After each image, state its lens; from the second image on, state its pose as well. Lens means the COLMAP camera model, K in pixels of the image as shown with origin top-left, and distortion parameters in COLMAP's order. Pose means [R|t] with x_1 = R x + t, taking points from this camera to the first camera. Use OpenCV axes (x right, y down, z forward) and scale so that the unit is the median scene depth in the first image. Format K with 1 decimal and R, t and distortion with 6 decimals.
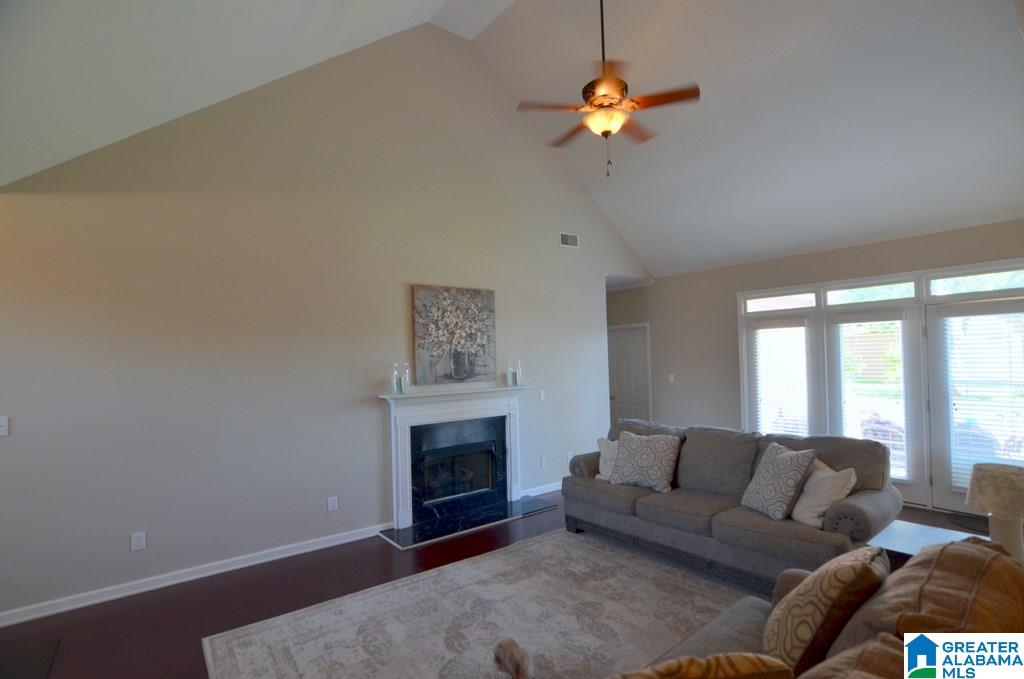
lens RADIAL K [[498.0, 0, 509.0], [0, 498.0, 354.9], [0, 0, 1]] dist [-0.019687, 0.000165]
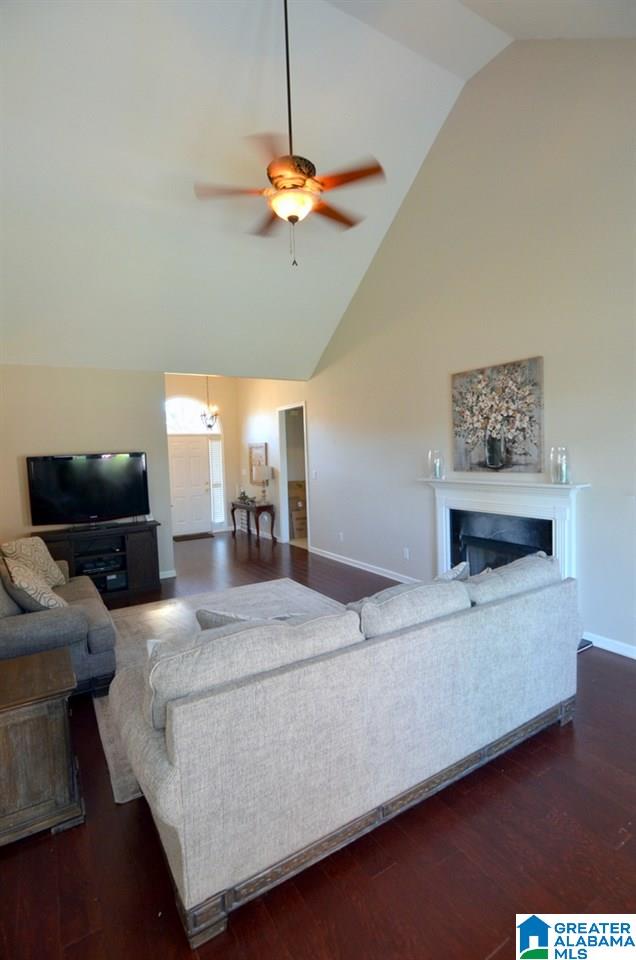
lens RADIAL K [[466.9, 0, 332.3], [0, 466.9, 477.9], [0, 0, 1]] dist [-0.019687, 0.000165]
pose [[-0.096852, 0.086028, -0.991574, 0.773170], [0.043173, 0.995683, 0.082168, -0.016465], [0.994362, -0.034852, -0.100148, 0.794432]]
